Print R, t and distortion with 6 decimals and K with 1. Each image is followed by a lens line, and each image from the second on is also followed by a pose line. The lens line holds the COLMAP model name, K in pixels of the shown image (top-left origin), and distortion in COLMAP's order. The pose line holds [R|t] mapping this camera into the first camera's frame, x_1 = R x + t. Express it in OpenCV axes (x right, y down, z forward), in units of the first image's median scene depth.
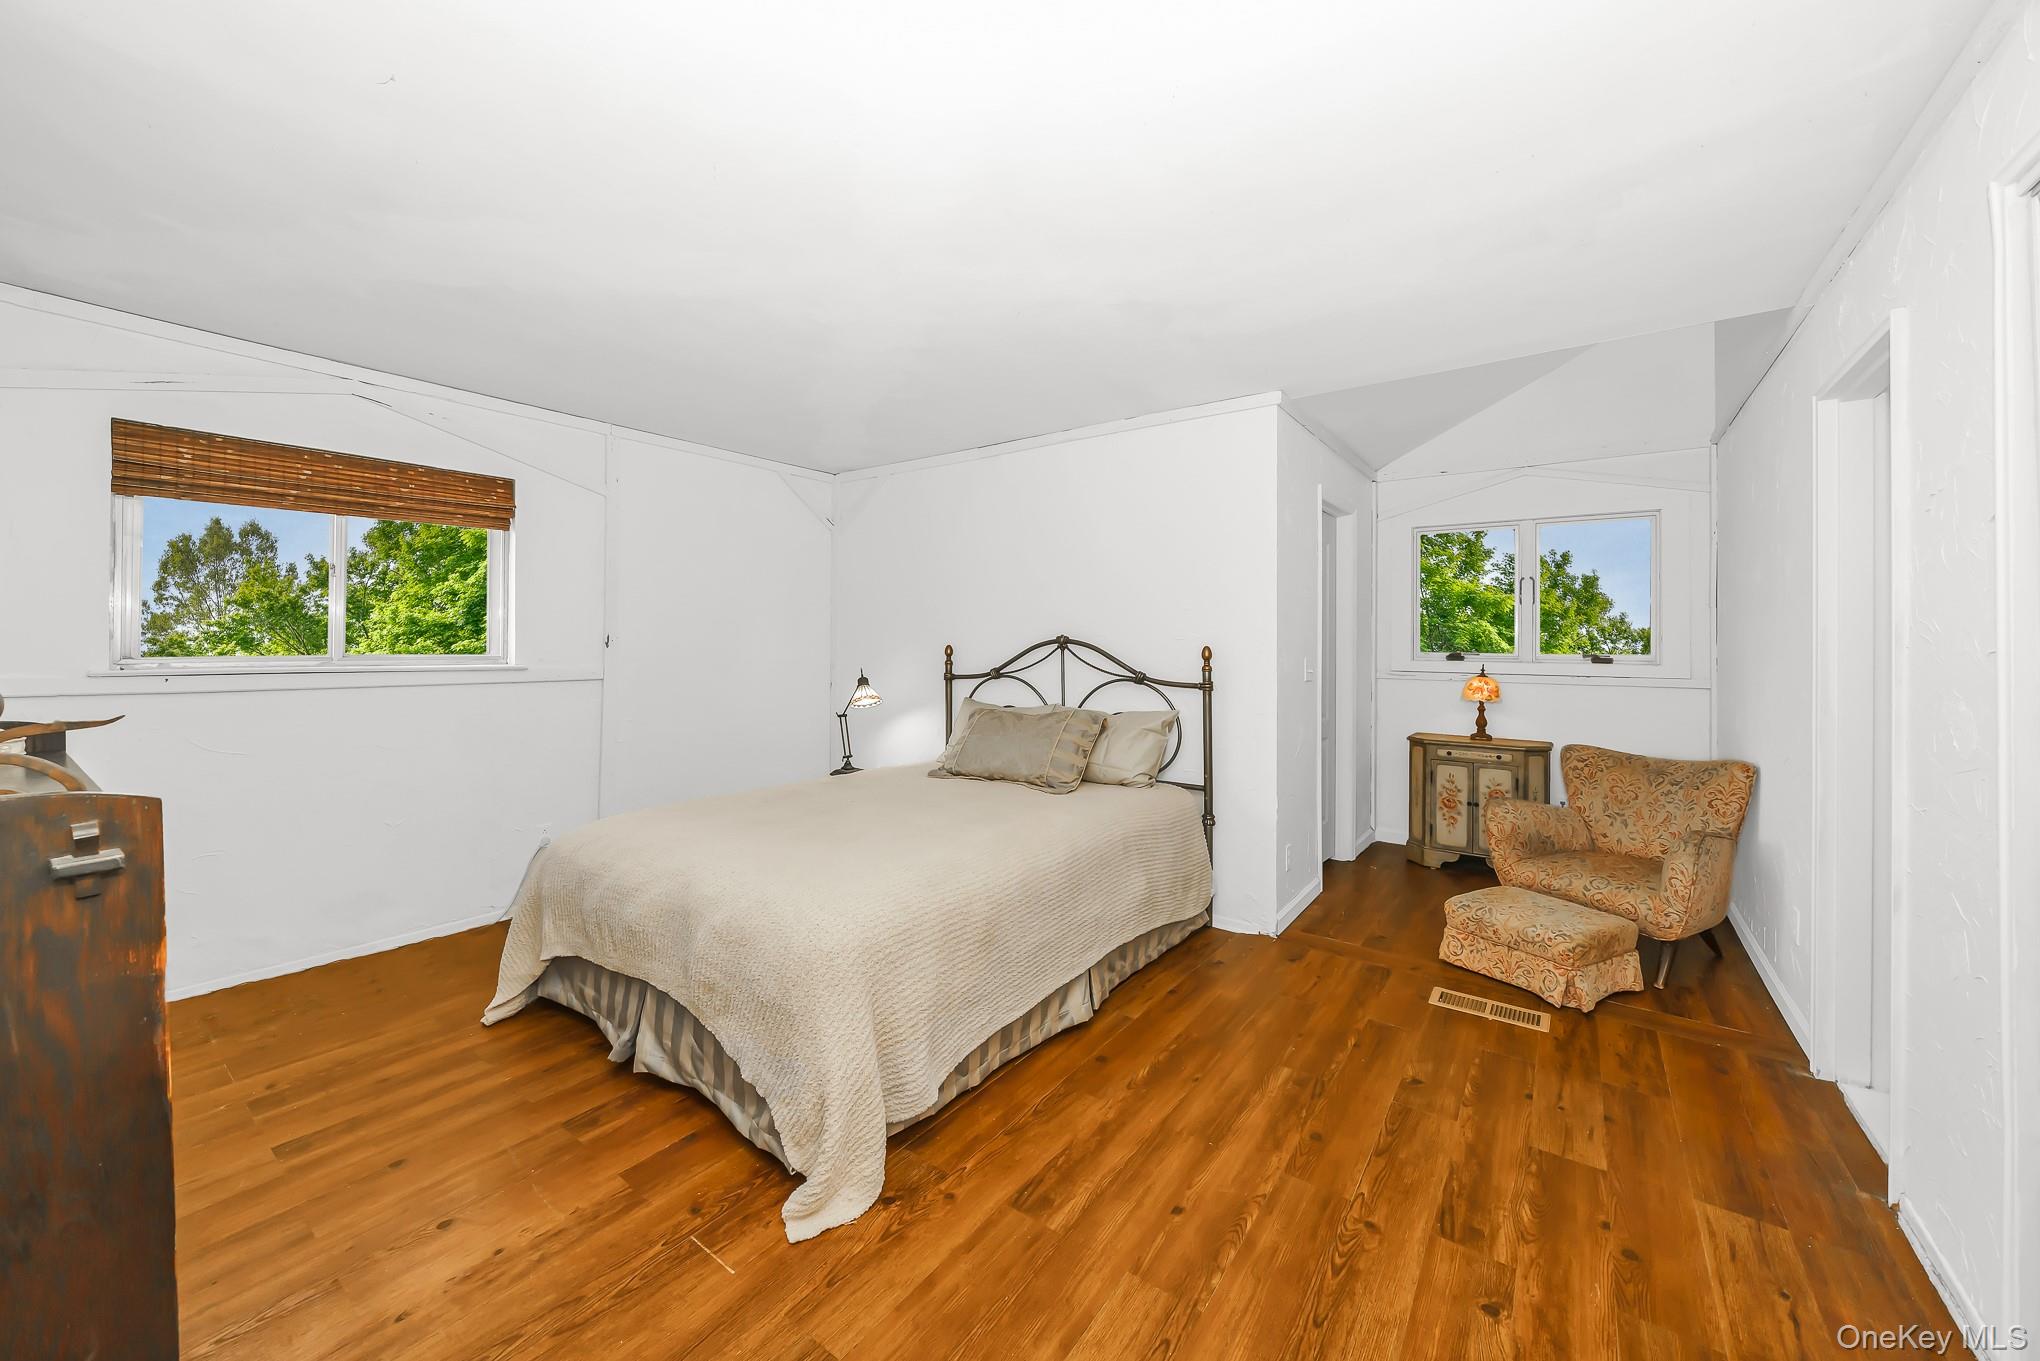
lens RADIAL K [[734.6, 0, 1043.0], [0, 734.6, 647.4], [0, 0, 1]] dist [-0.002769, 0.000962]
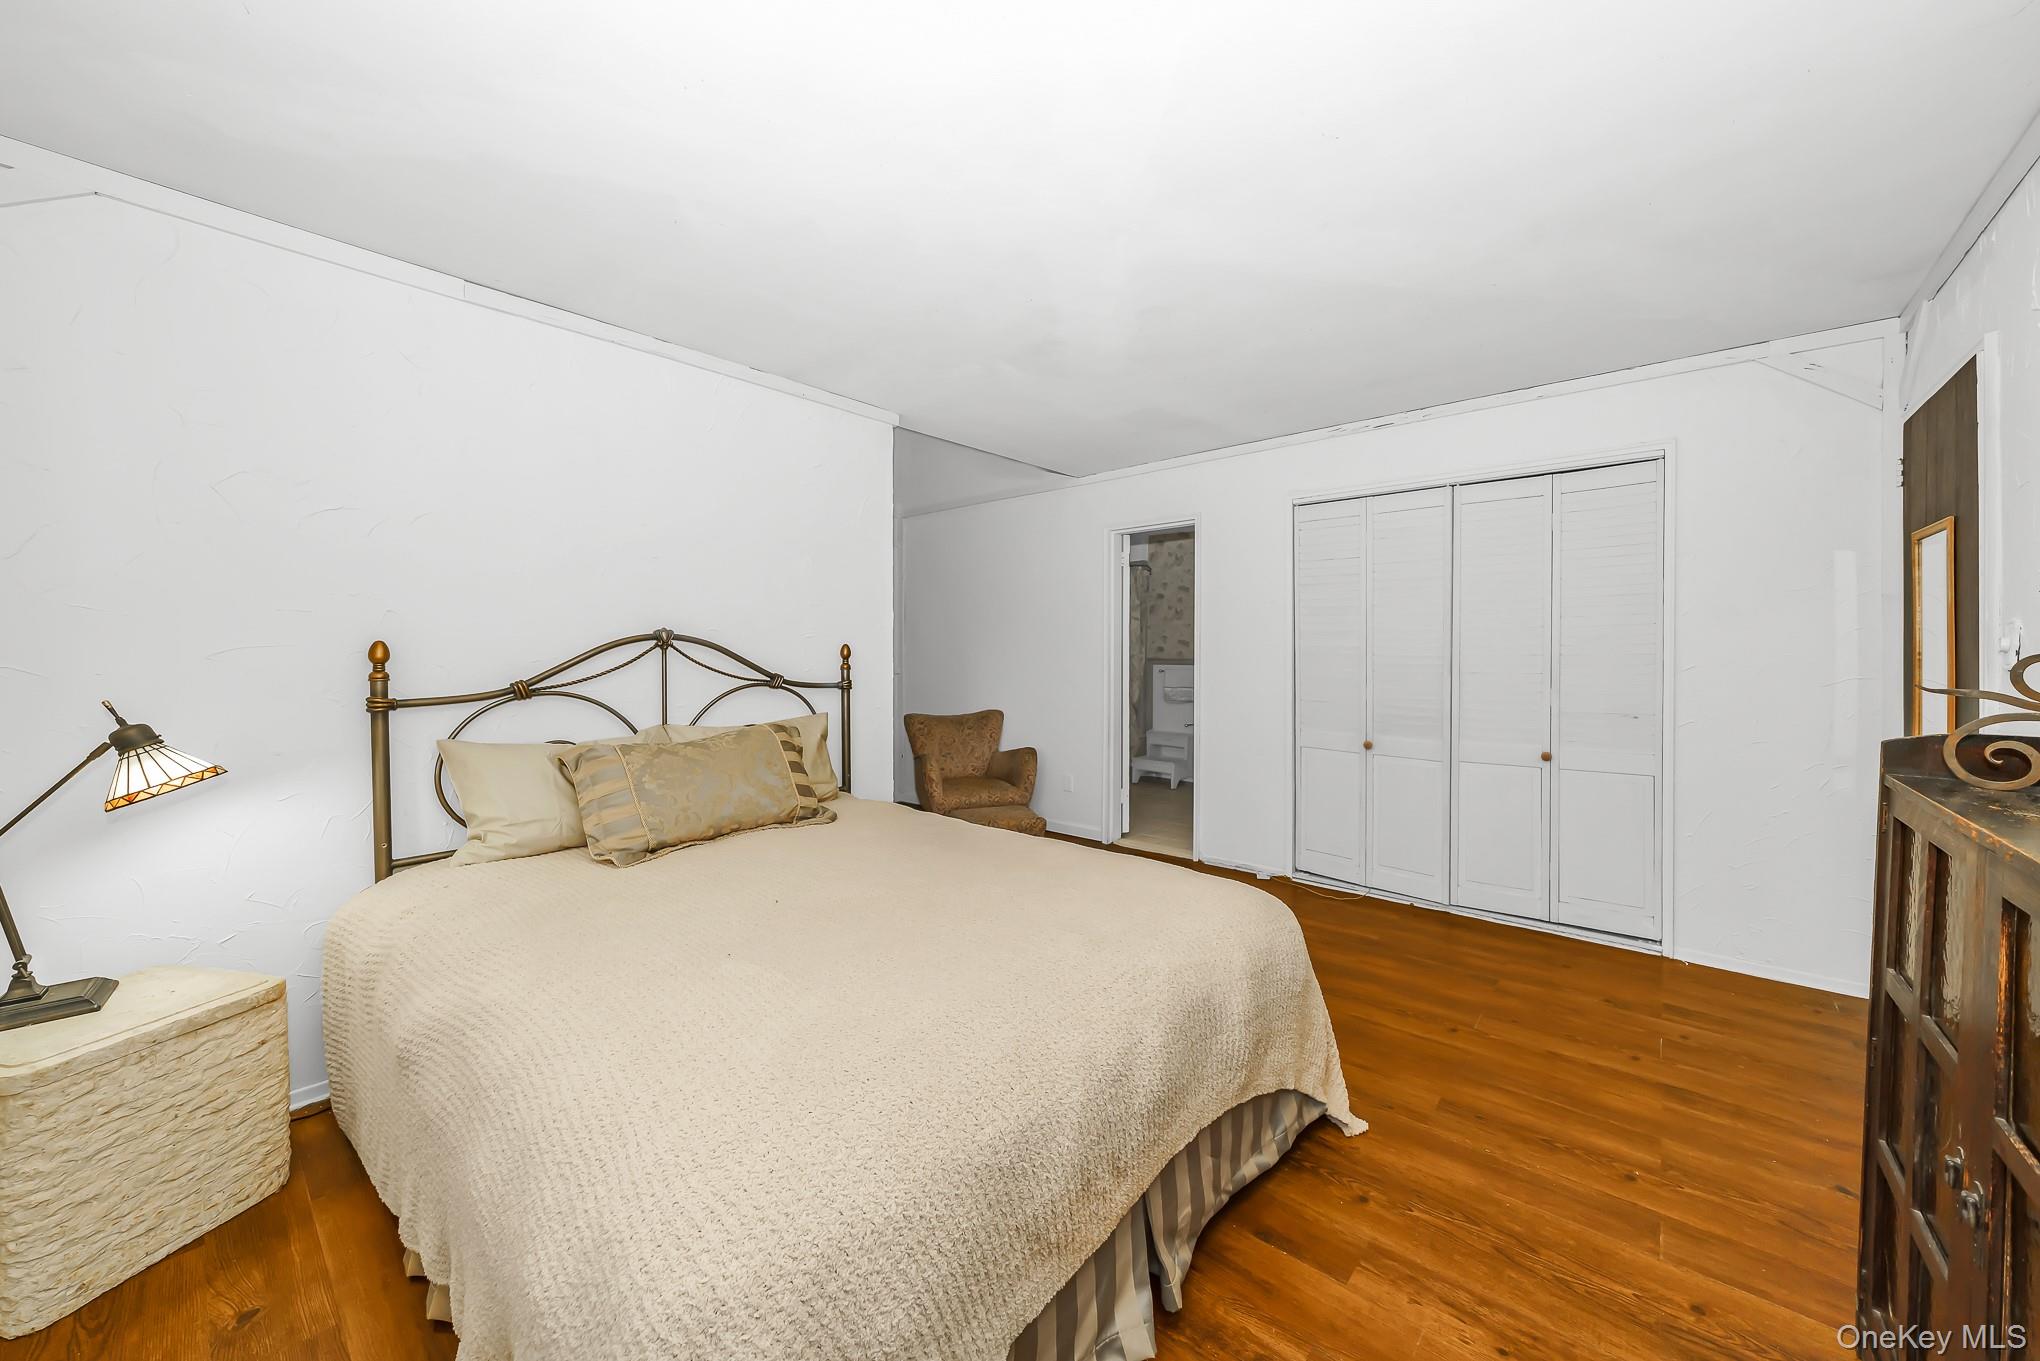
lens RADIAL K [[734.6, 0, 1026.6], [0, 734.6, 663.7], [0, 0, 1]] dist [-0.002769, 0.000962]
pose [[0.112175, -0.022220, 0.993440, -1.052455], [0.006336, 0.999746, 0.021646, 0.006911], [-0.993668, 0.003866, 0.112287, 0.937220]]
